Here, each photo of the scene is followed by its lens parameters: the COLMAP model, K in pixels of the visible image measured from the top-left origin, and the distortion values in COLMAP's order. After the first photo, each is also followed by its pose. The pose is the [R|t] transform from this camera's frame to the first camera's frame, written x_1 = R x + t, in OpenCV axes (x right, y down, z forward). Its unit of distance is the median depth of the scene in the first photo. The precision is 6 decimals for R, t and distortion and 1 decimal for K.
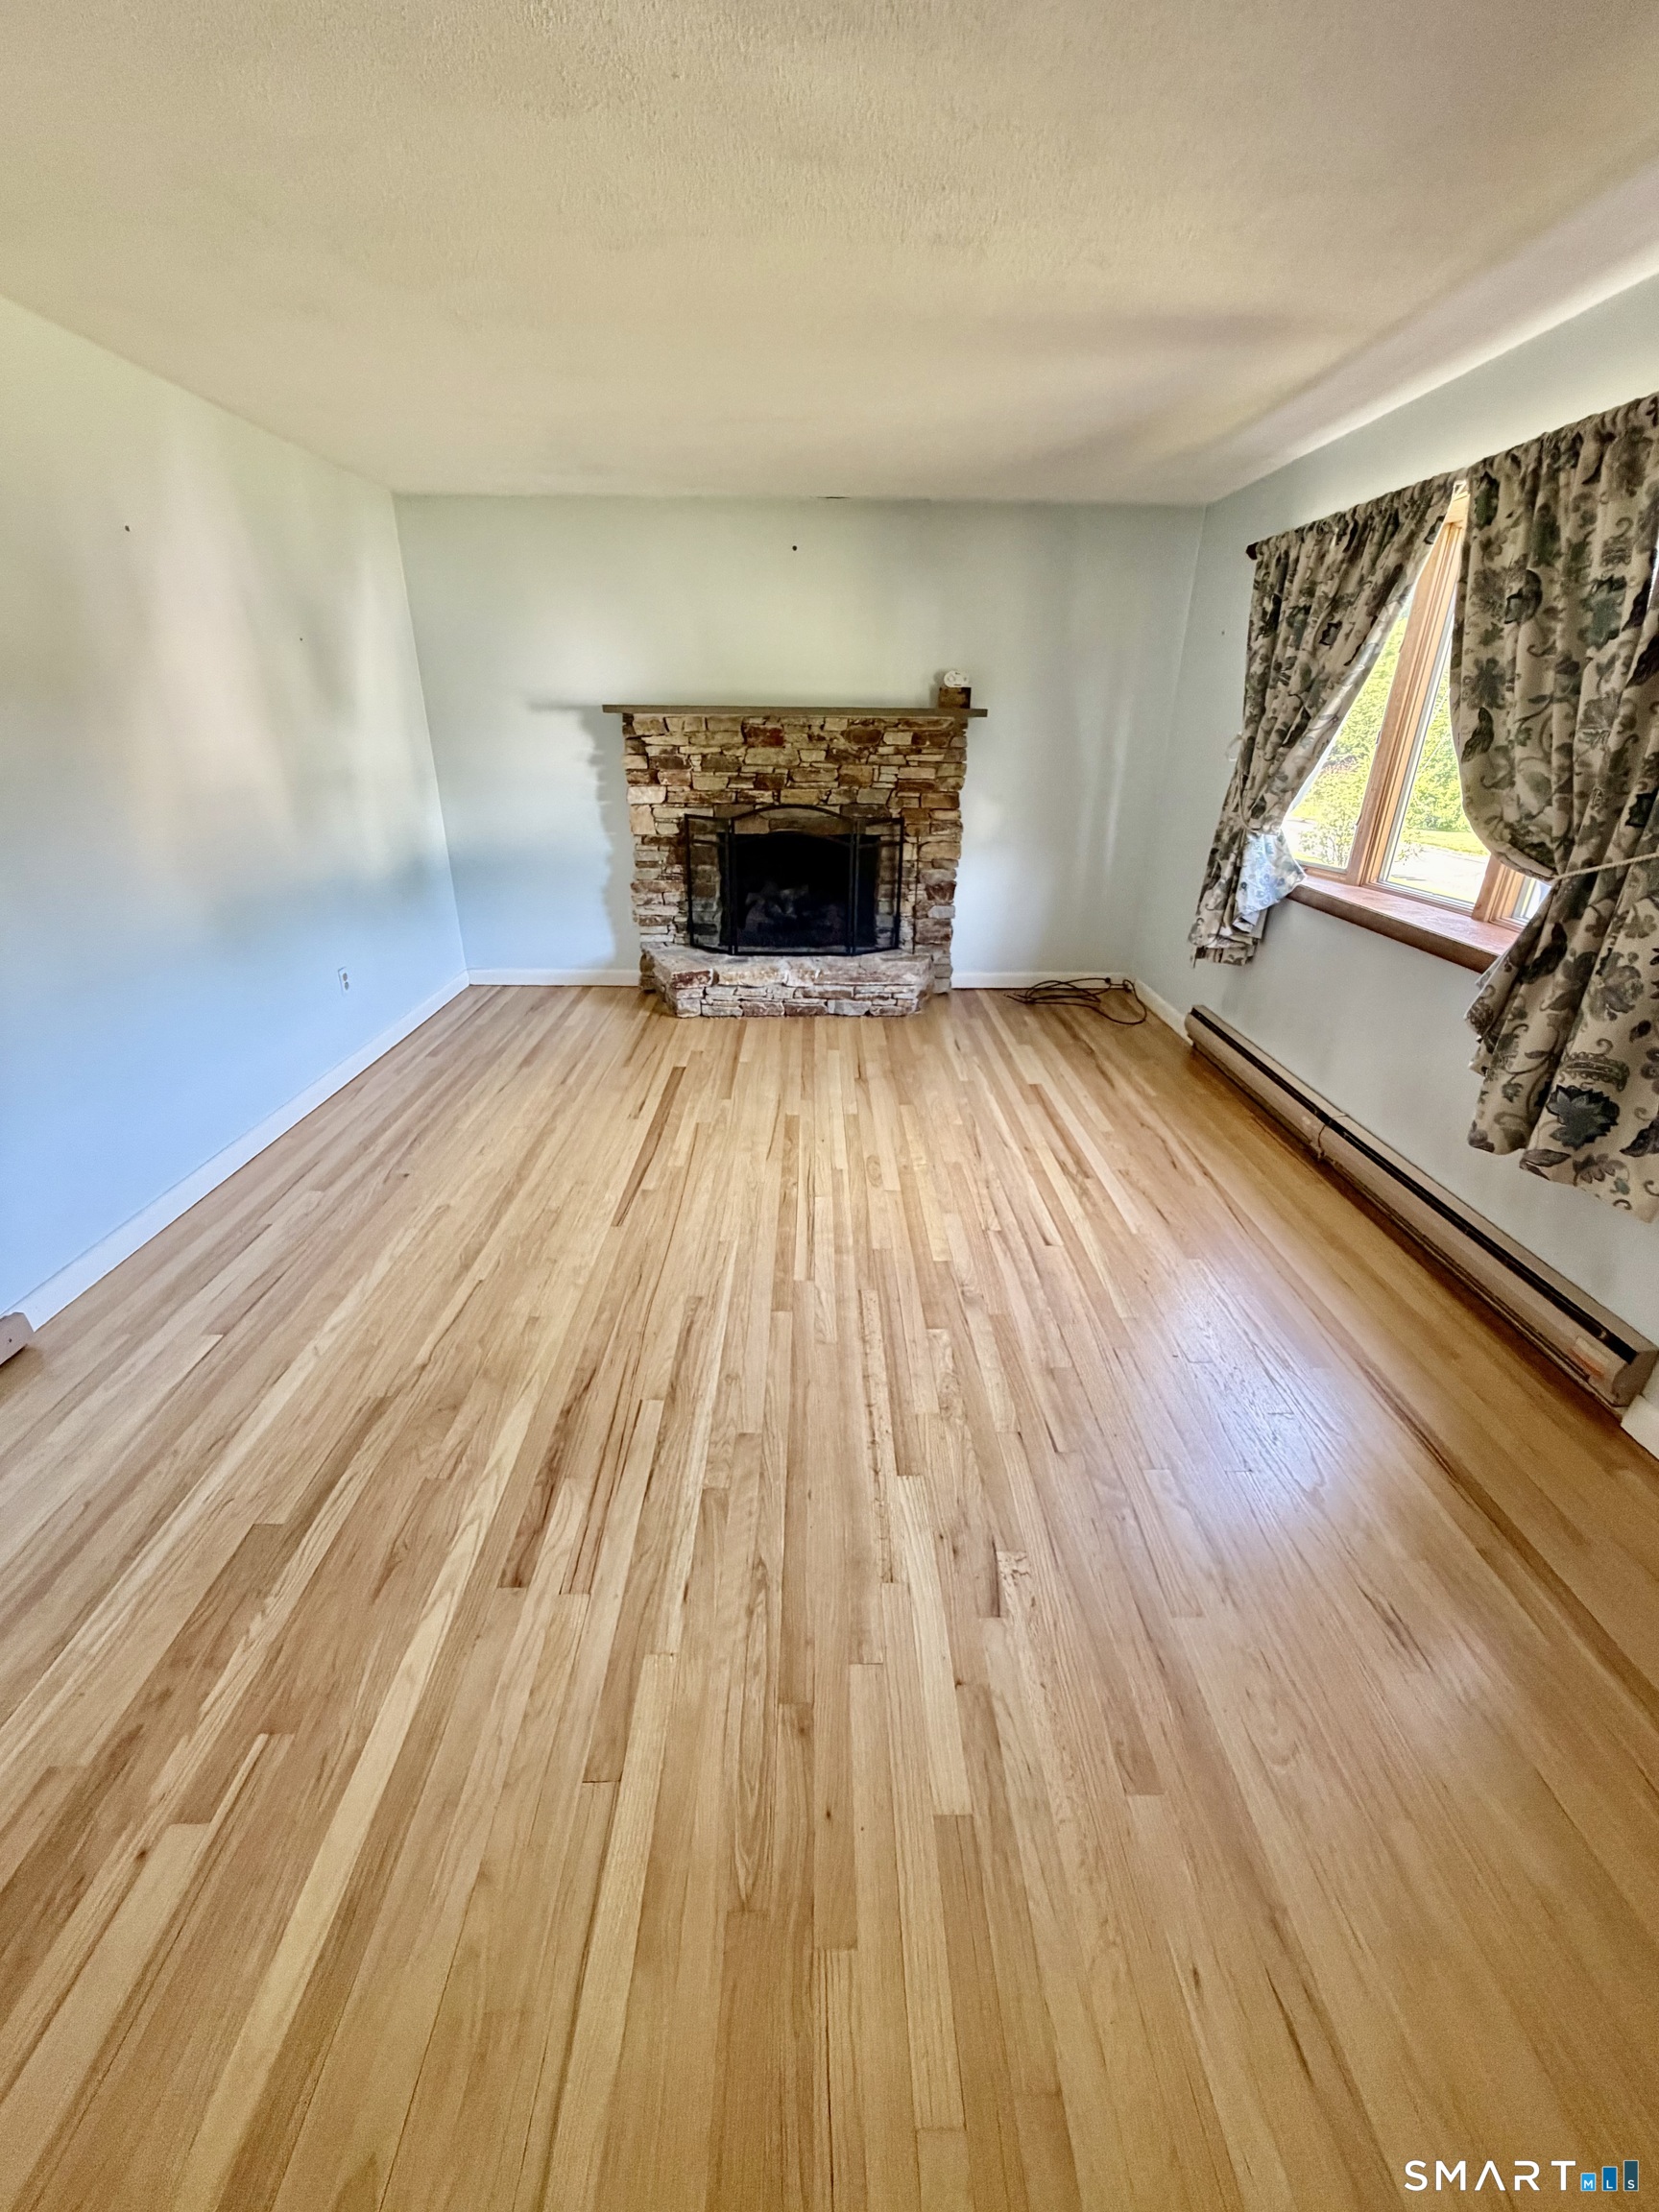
lens RADIAL K [[879.0, 0, 828.4], [0, 879.0, 1101.7], [0, 0, 1]] dist [-0.000286, 0.000164]
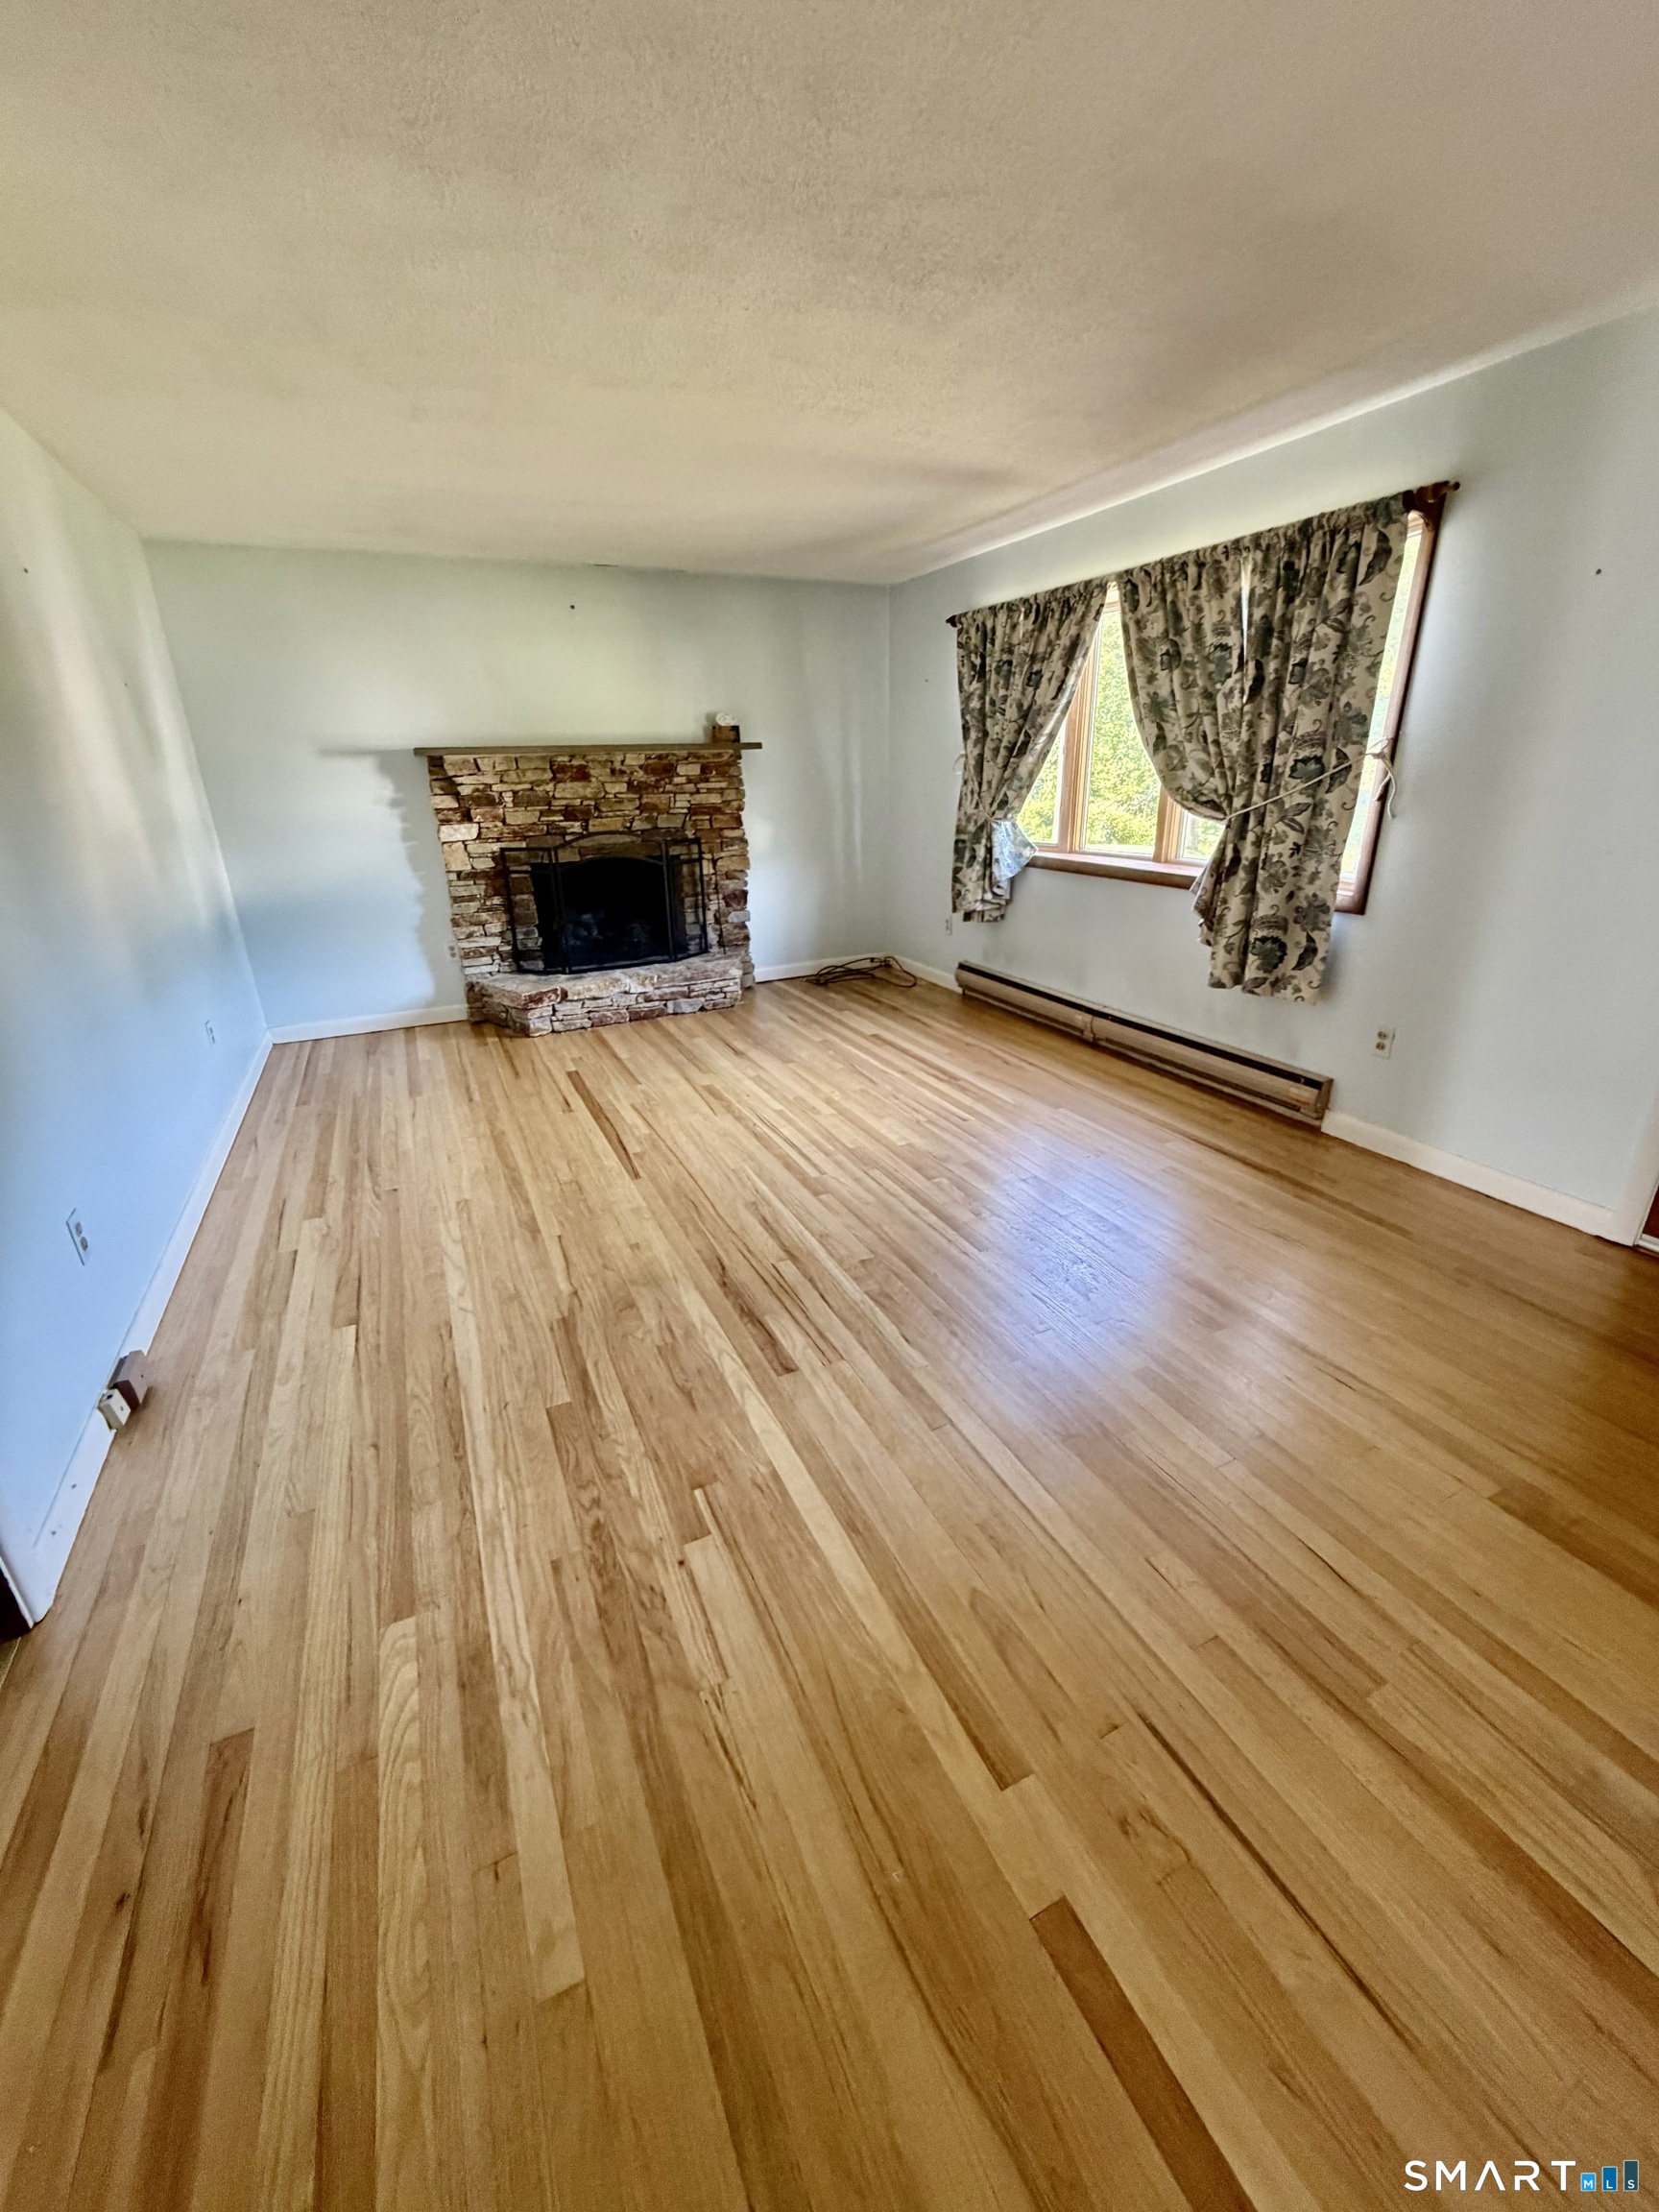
lens RADIAL K [[879.0, 0, 828.4], [0, 879.0, 1101.7], [0, 0, 1]] dist [-0.000286, 0.000164]
pose [[0.909548, -0.178919, 0.375114, -0.350772], [0.197725, 0.980185, -0.011906, 0.086700], [-0.365551, 0.084998, 0.926902, -0.136760]]
